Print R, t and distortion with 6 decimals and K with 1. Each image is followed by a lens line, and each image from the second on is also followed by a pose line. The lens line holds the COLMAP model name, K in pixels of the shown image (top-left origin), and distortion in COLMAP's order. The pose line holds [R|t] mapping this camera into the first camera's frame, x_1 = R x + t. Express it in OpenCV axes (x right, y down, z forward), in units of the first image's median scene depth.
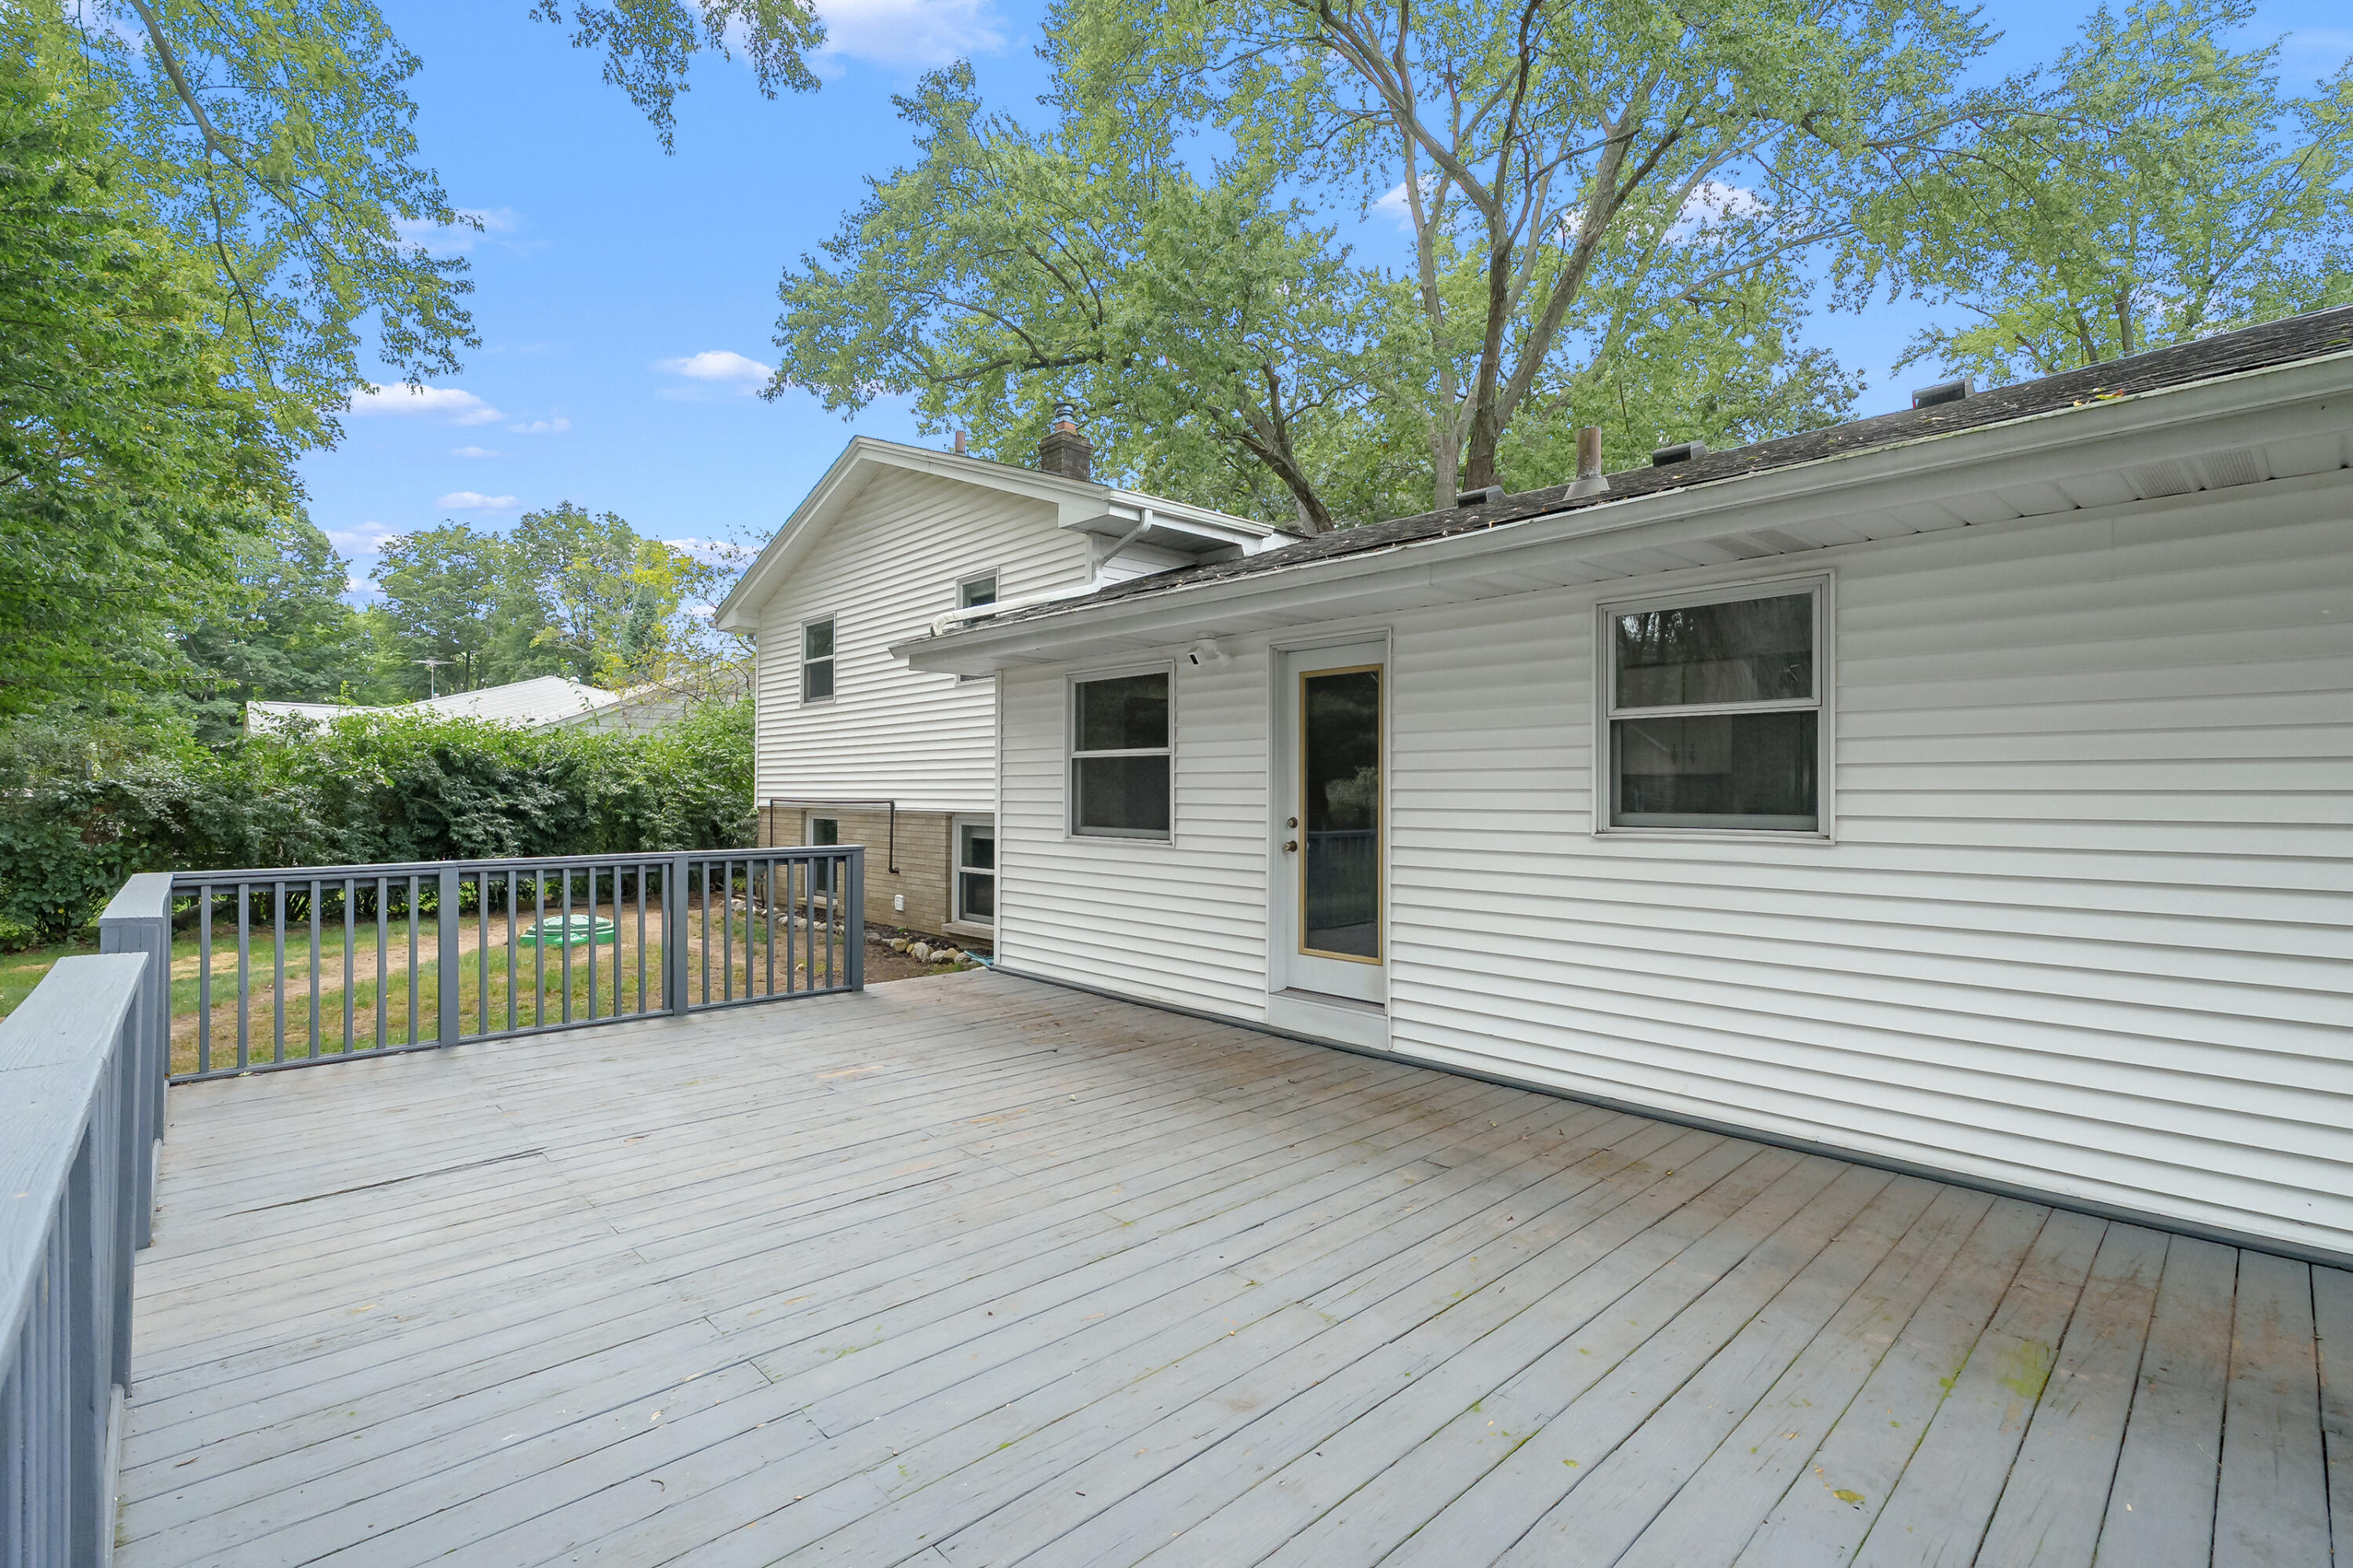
lens RADIAL K [[1057.9, 0, 1167.5], [0, 1057.9, 786.7], [0, 0, 1]] dist [-0.002905, 0.000669]
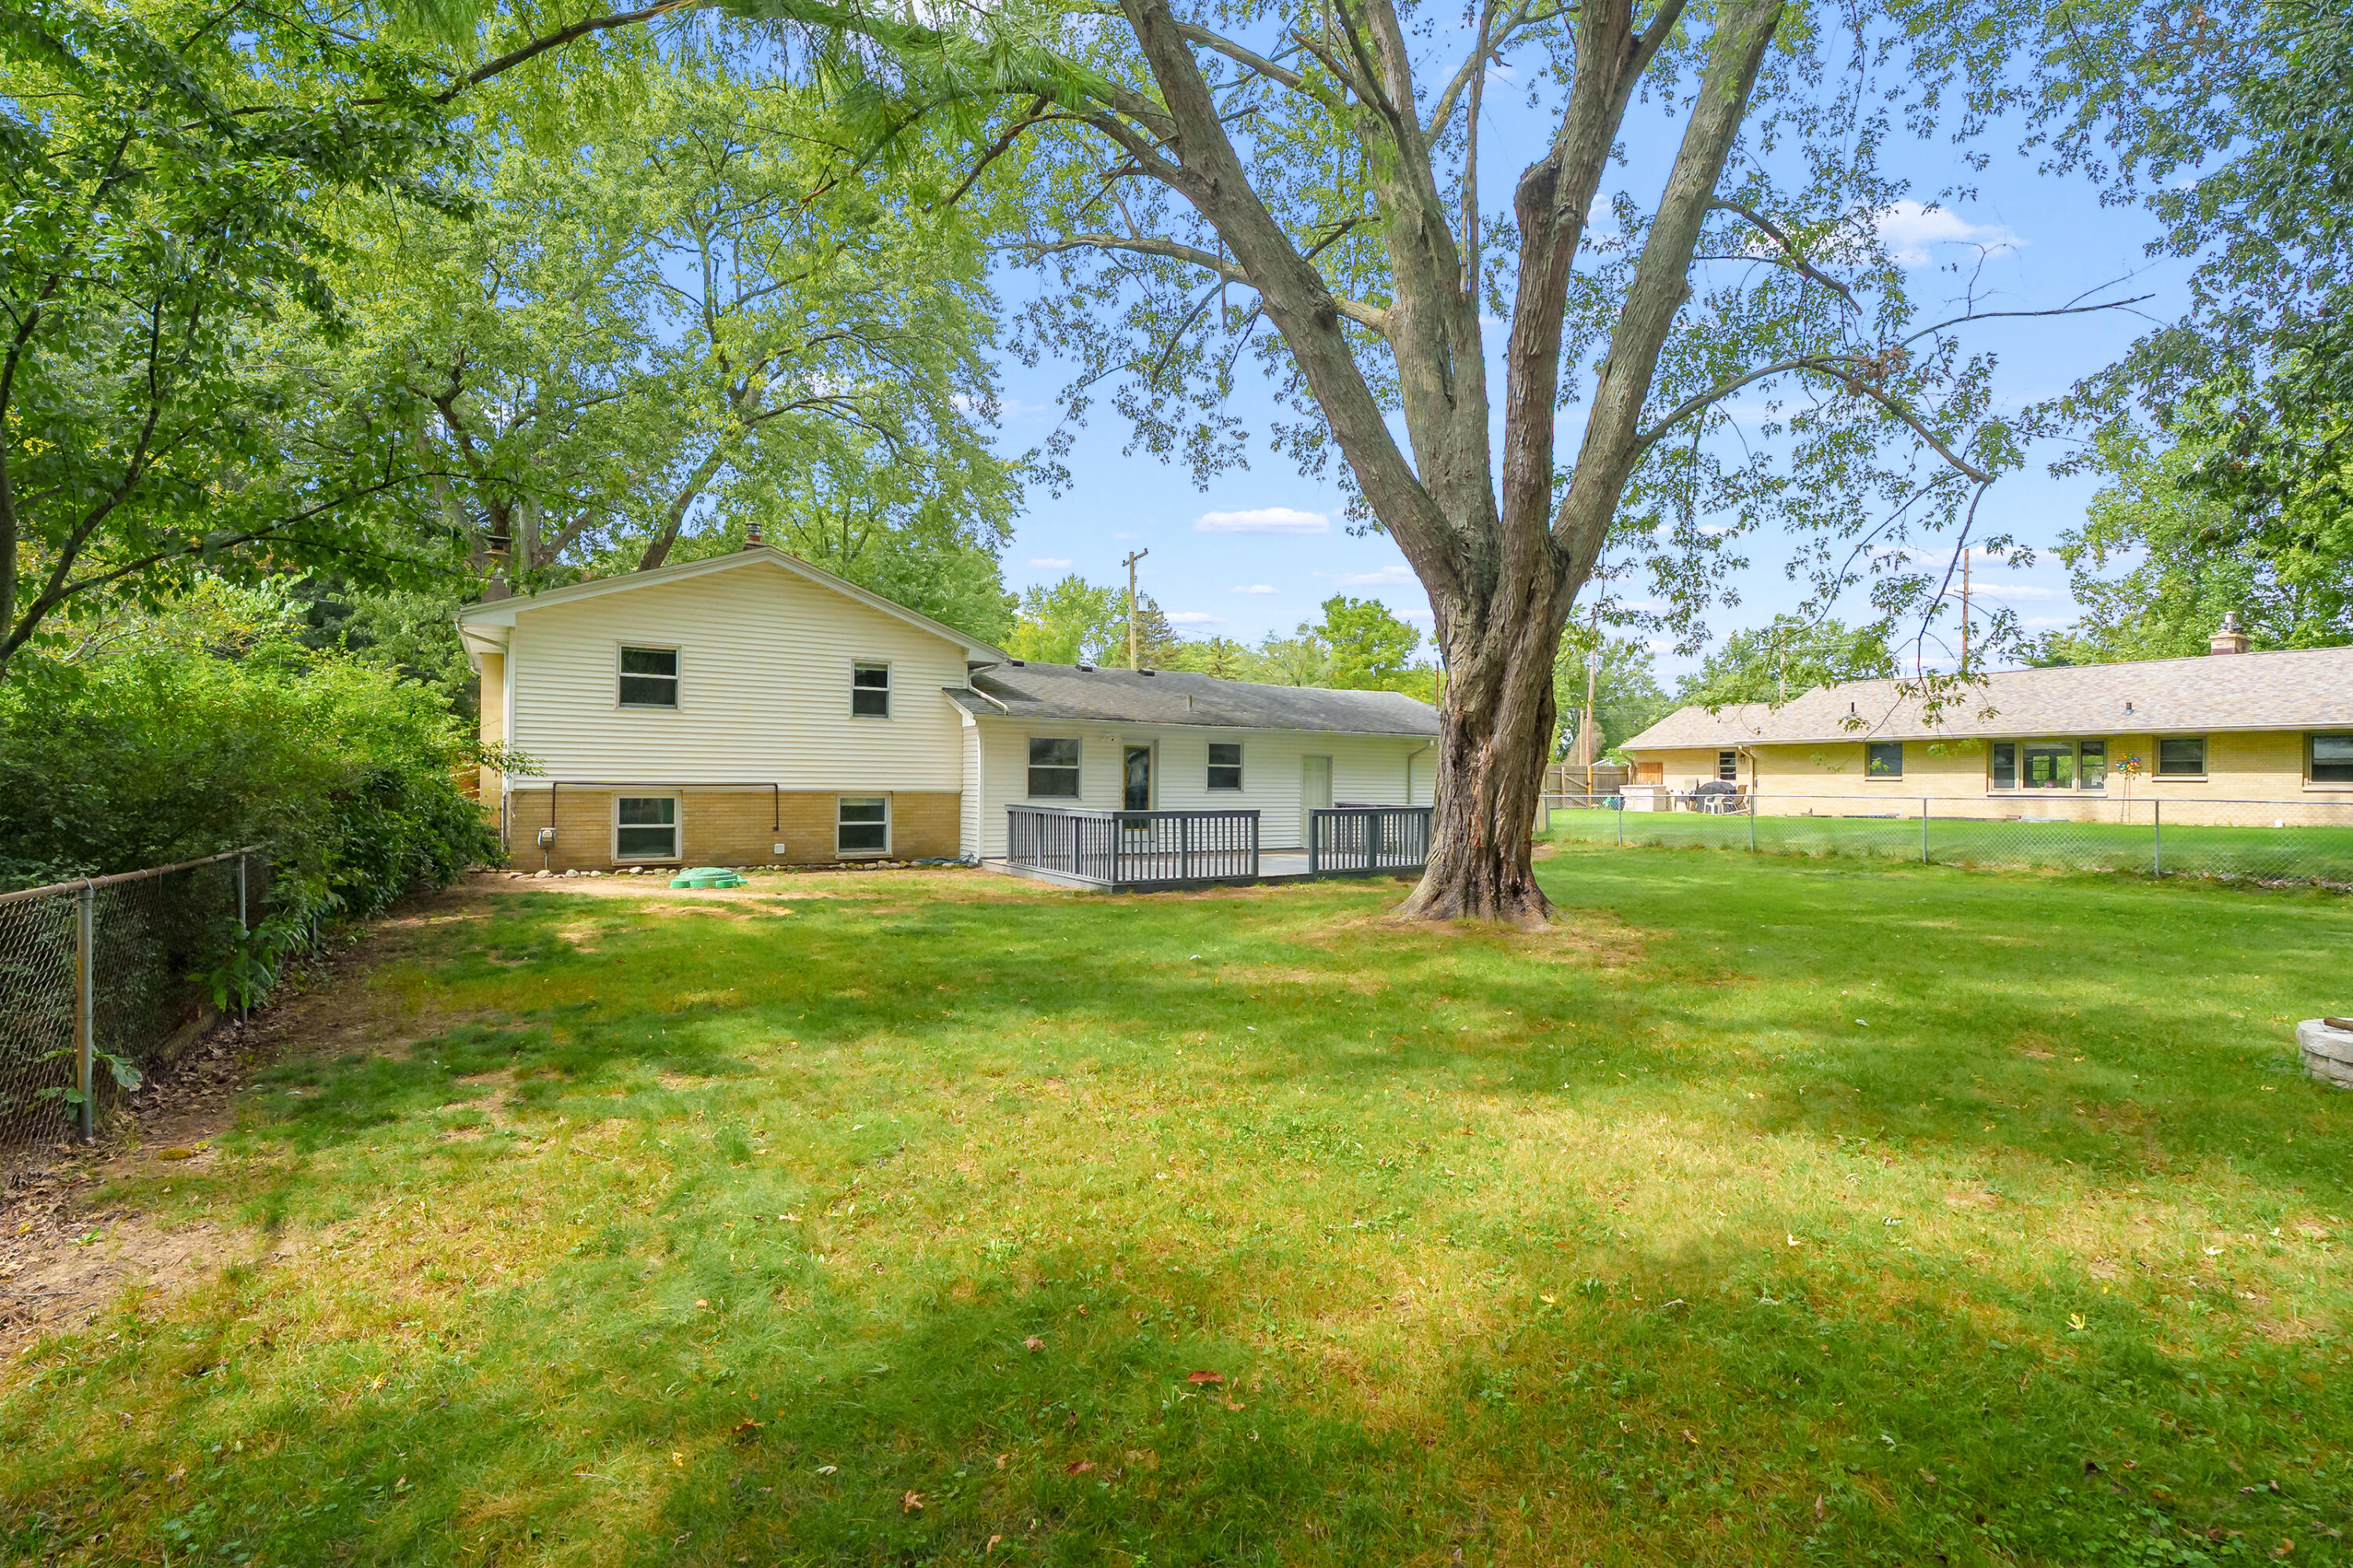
lens RADIAL K [[990.7, 0, 1184.2], [0, 990.7, 779.8], [0, 0, 1]] dist [-0.027351, 0.000160]
pose [[0.181782, 0.005134, 0.983325, -1.419753], [-0.013533, 0.999905, -0.002719, 0.002003], [-0.983246, -0.012813, 0.181834, 0.121022]]
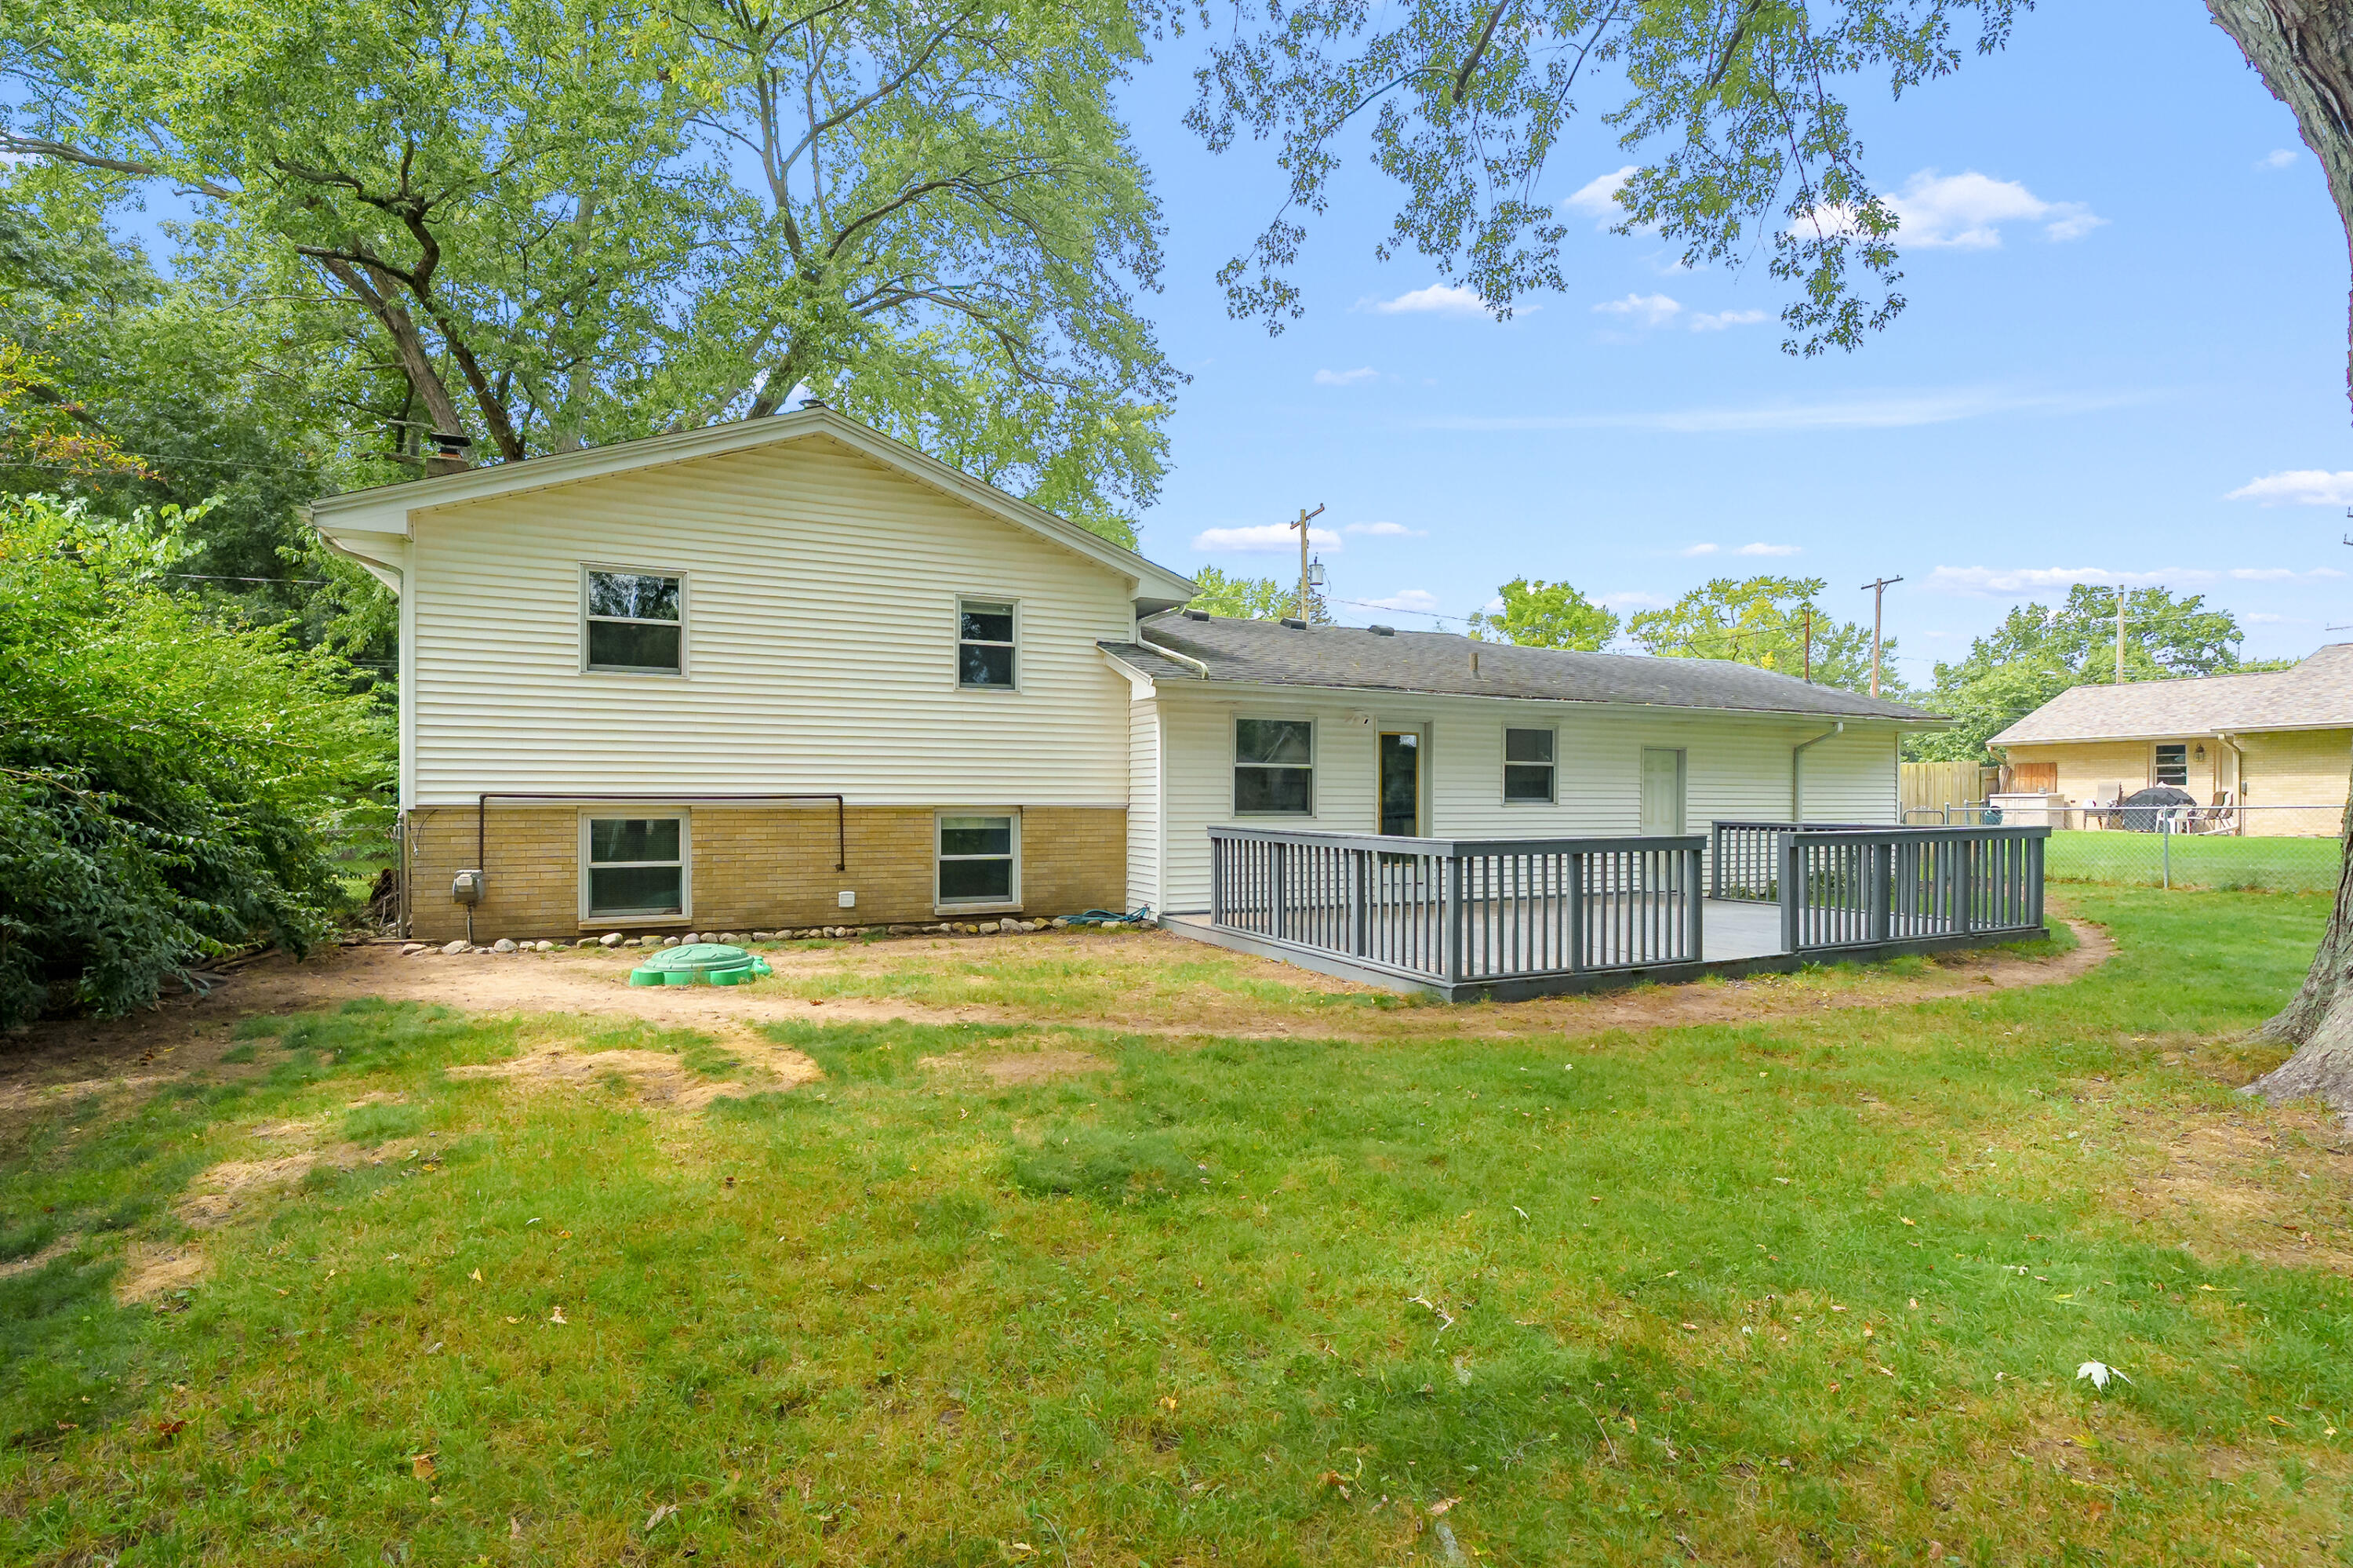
lens RADIAL K [[1057.9, 0, 1167.5], [0, 1057.9, 786.7], [0, 0, 1]] dist [-0.002905, 0.000669]
pose [[0.319434, 0.012590, 0.947525, -0.974130], [-0.005166, 0.999920, -0.011545, 0.012697], [-0.947594, -0.001208, 0.319474, 0.355858]]
